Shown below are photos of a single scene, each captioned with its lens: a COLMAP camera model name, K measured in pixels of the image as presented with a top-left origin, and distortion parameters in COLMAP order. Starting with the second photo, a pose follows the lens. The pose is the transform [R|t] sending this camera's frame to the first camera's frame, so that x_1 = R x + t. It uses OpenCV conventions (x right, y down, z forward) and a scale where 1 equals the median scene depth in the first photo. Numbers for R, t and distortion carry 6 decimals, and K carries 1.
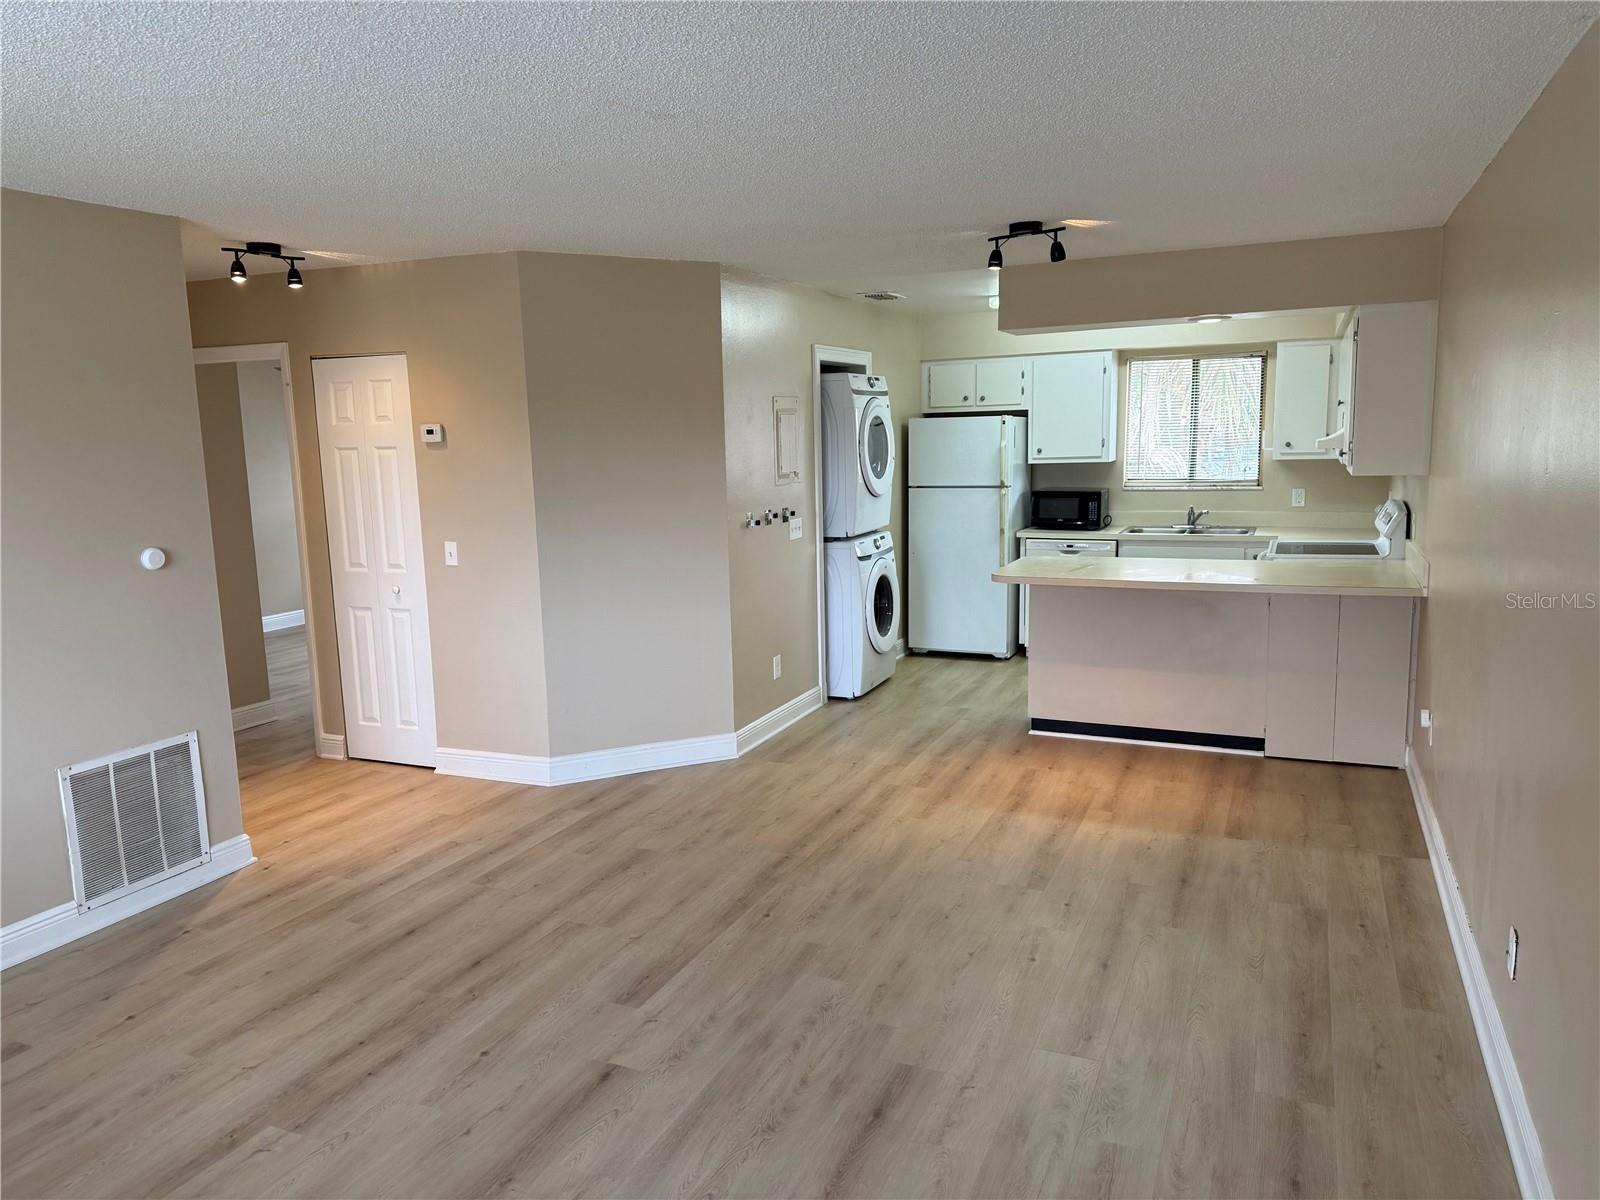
lens RADIAL K [[1126.8, 0, 804.6], [0, 1126.8, 598.7], [0, 0, 1]] dist [0.117569, -0.169494]
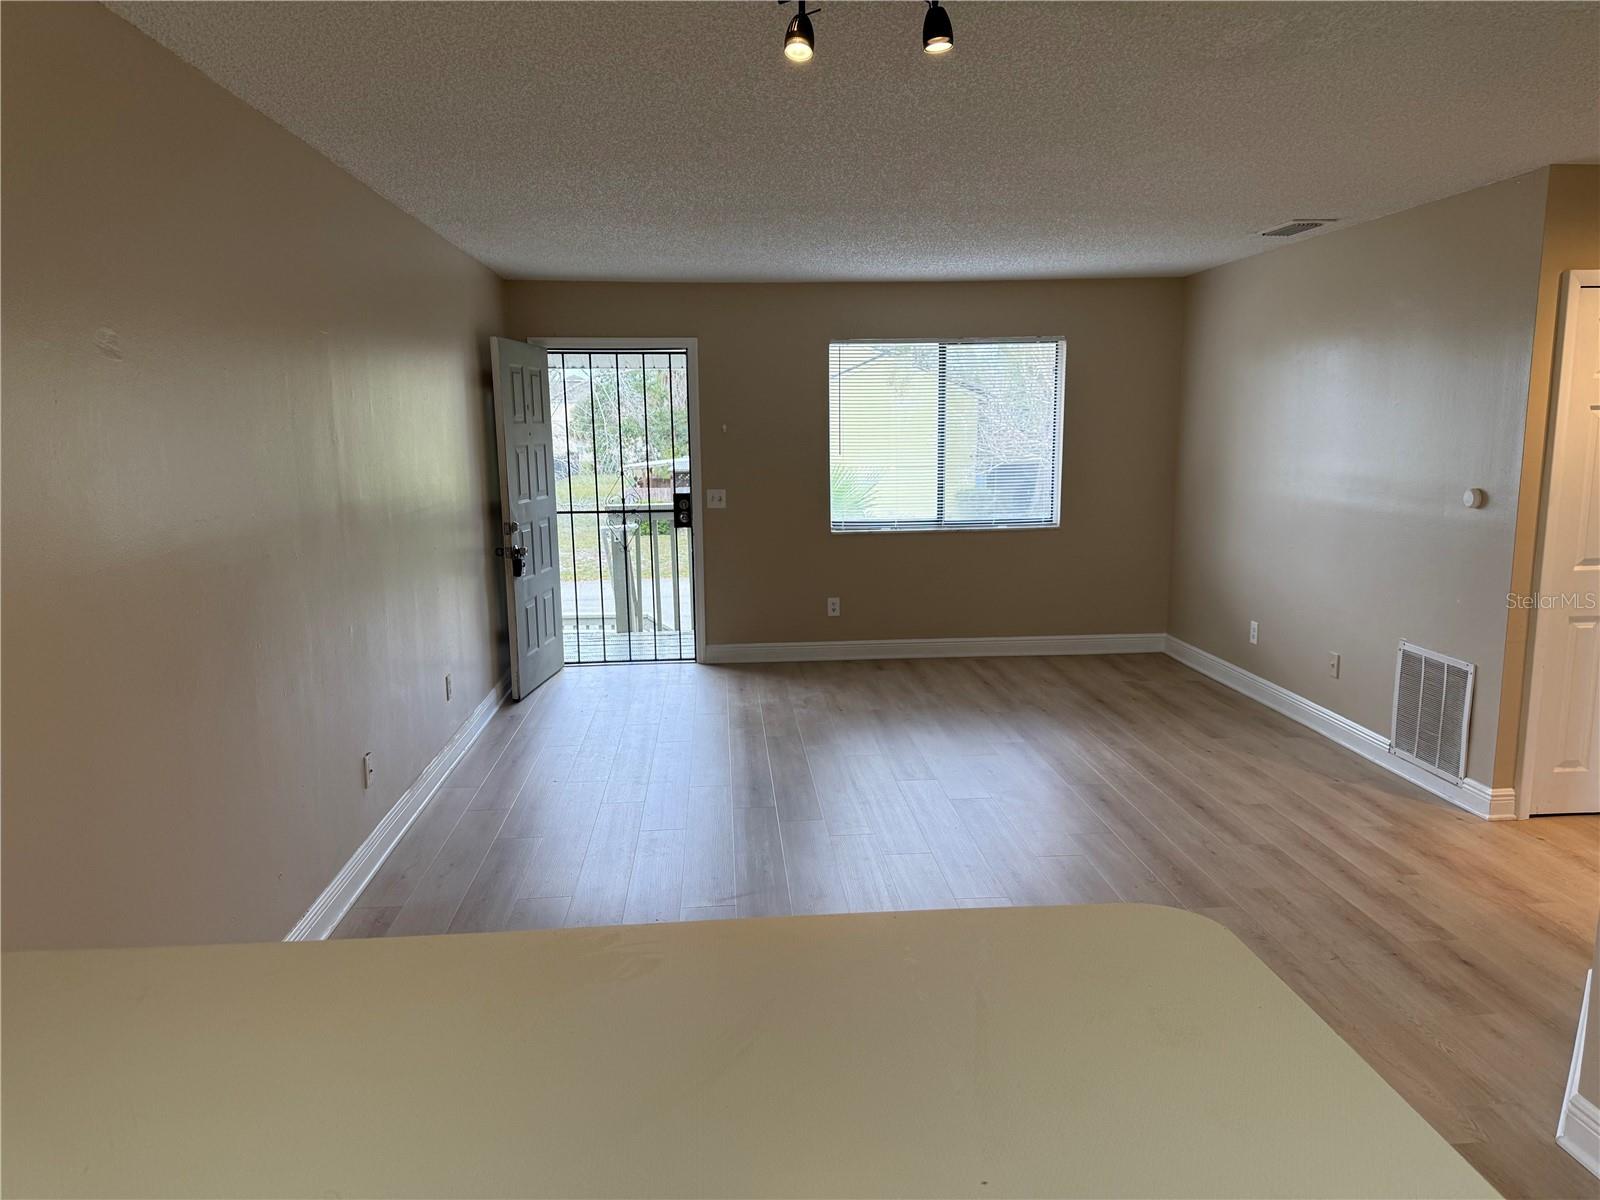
lens RADIAL K [[1111.7, 0, 819.6], [0, 1111.7, 602.8], [0, 0, 1]] dist [0.054506, -0.060217]
pose [[-0.874424, 0.107416, -0.473121, 0.439876], [-0.046557, 0.952104, 0.302209, -0.204287], [0.482923, 0.286286, -0.827542, 1.396498]]
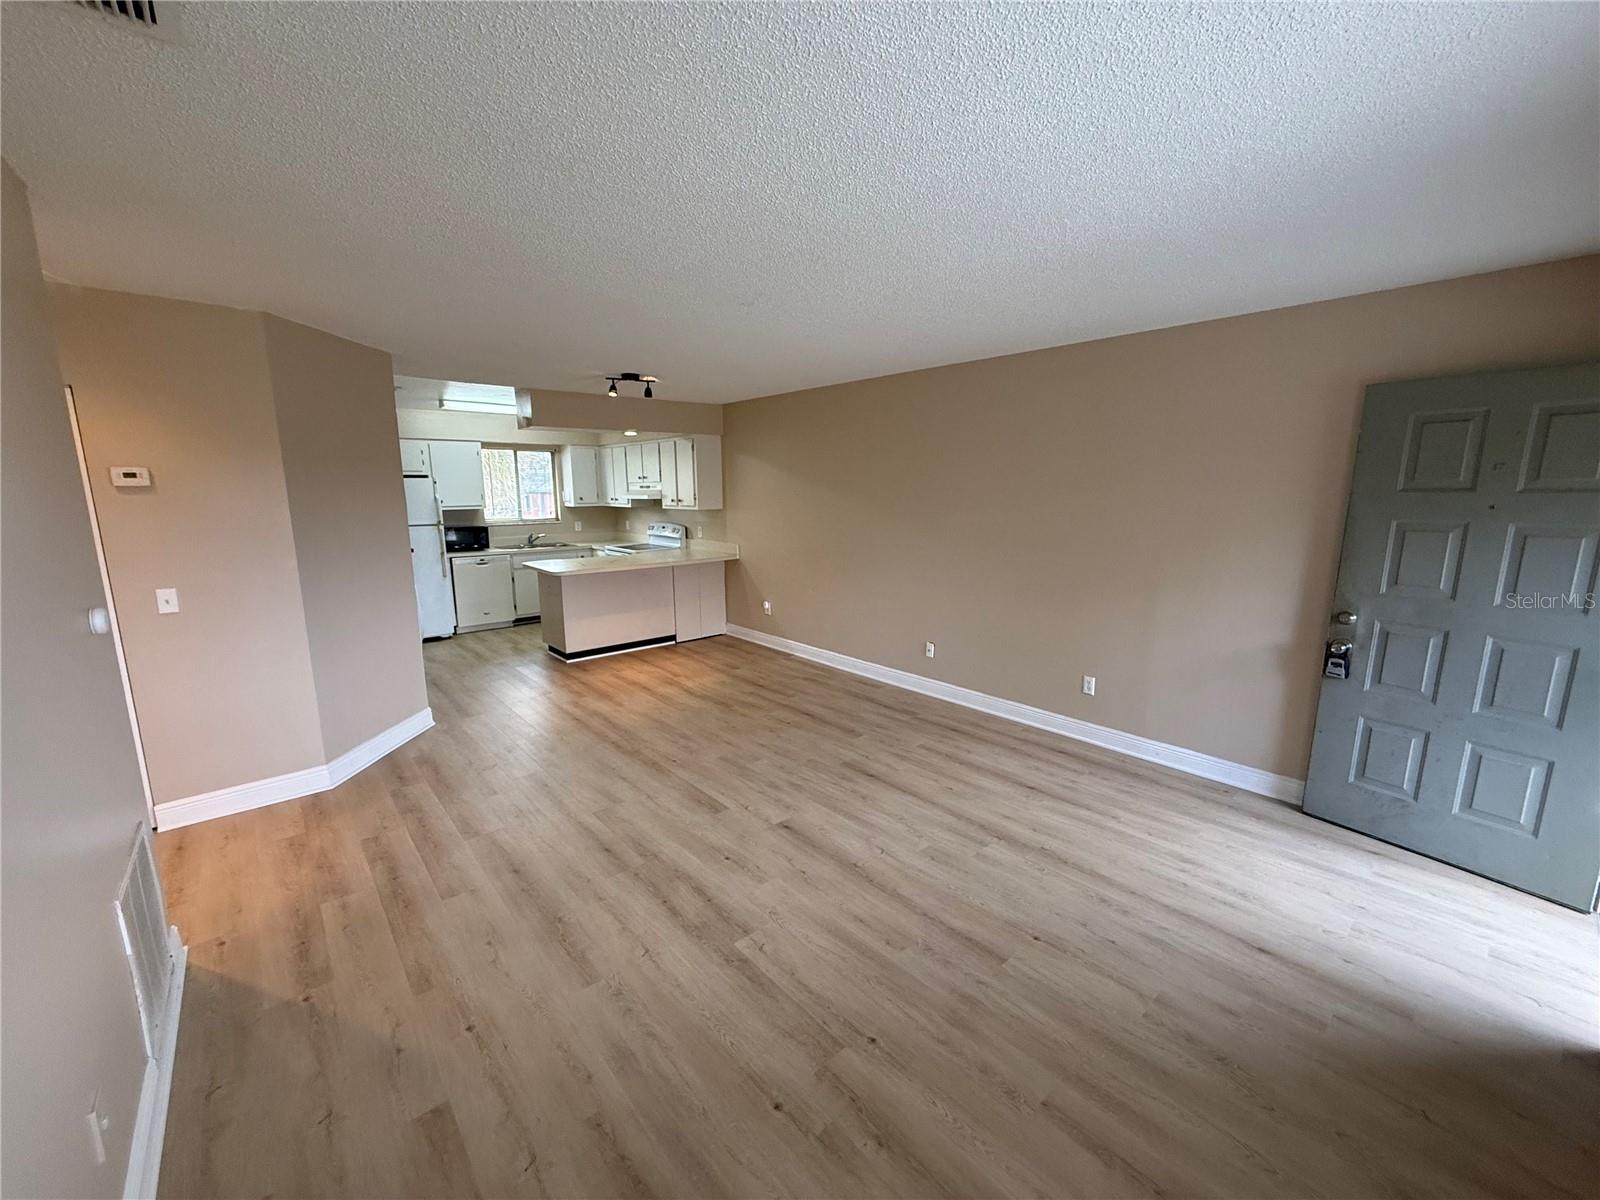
lens RADIAL K [[639.2, 0, 800.0], [0, 639.2, 600.0], [0, 0, 1]] dist [-0.000995, 0.000052]
pose [[0.423232, -0.138791, 0.895328, -0.649061], [0.130556, 0.987226, 0.091322, -0.022546], [-0.896565, 0.078240, 0.435946, 0.315422]]
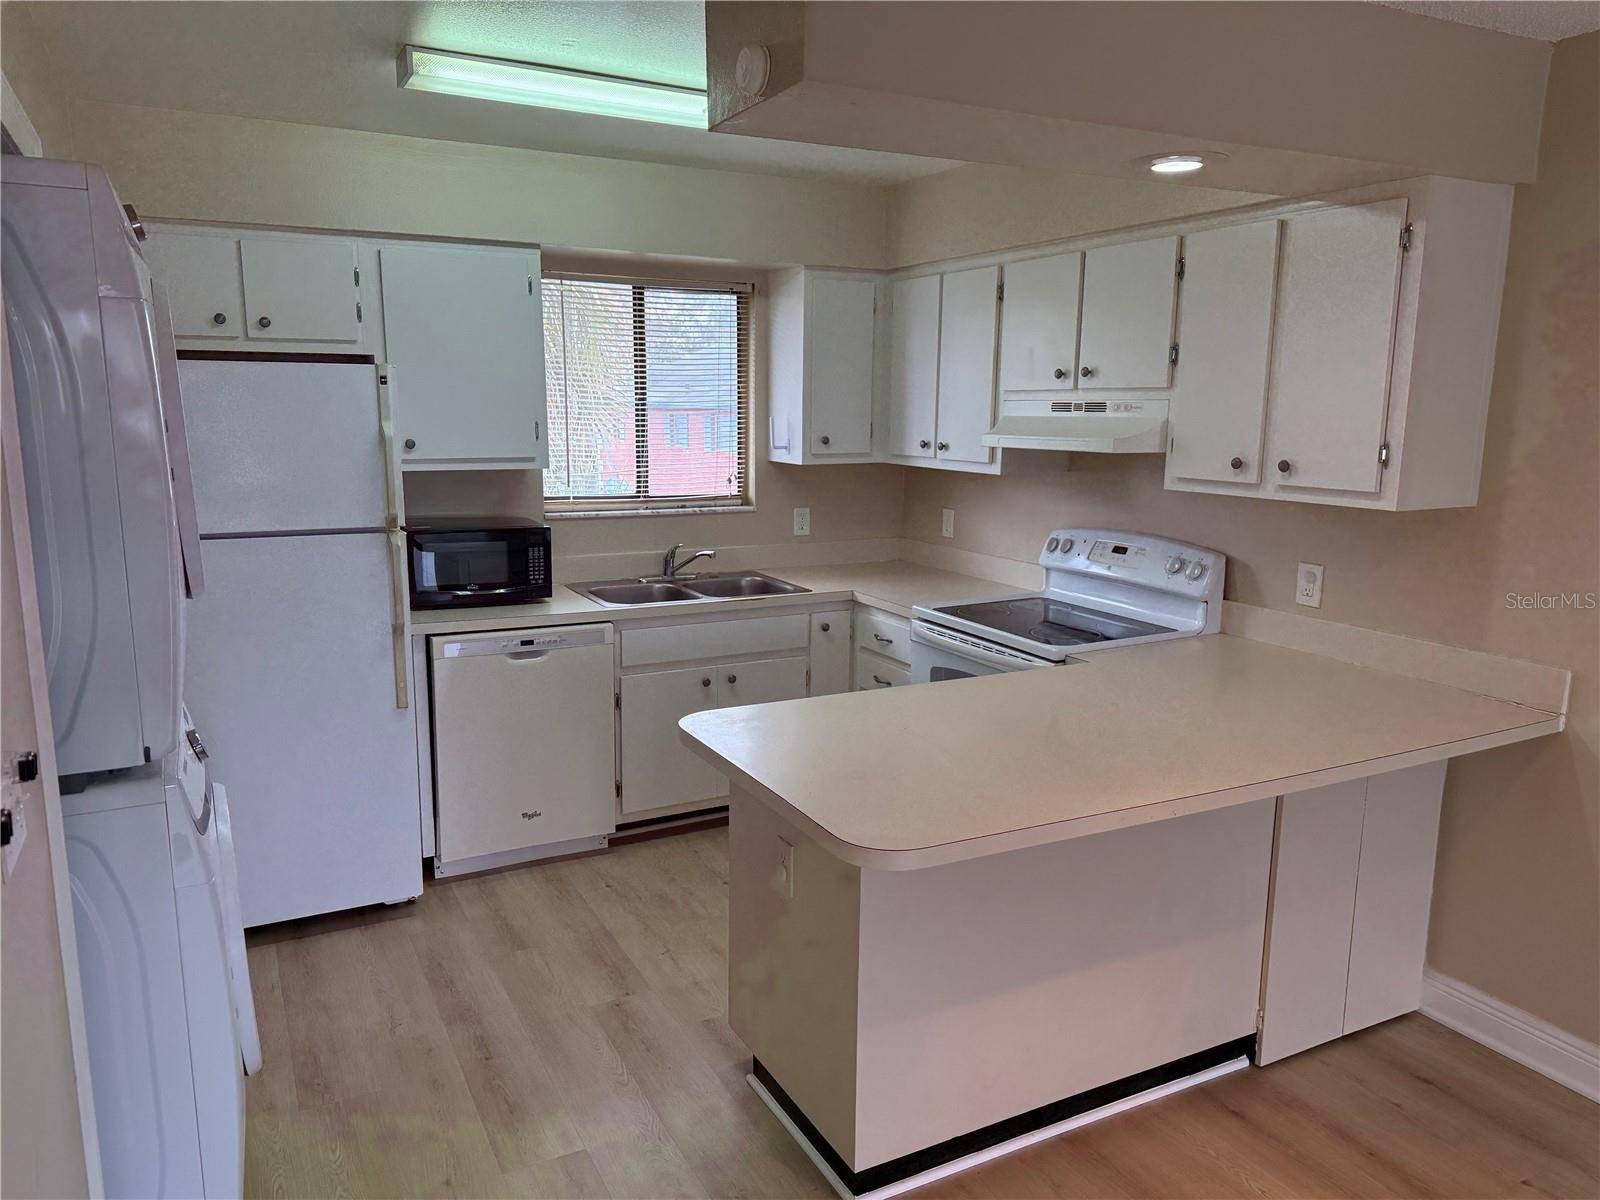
lens RADIAL K [[1126.8, 0, 804.6], [0, 1126.8, 598.7], [0, 0, 1]] dist [0.117569, -0.169494]
pose [[0.619611, -0.106793, 0.777610, -0.112954], [0.093494, 0.993689, 0.061970, -0.135973], [-0.779321, 0.034304, 0.625686, 0.968897]]
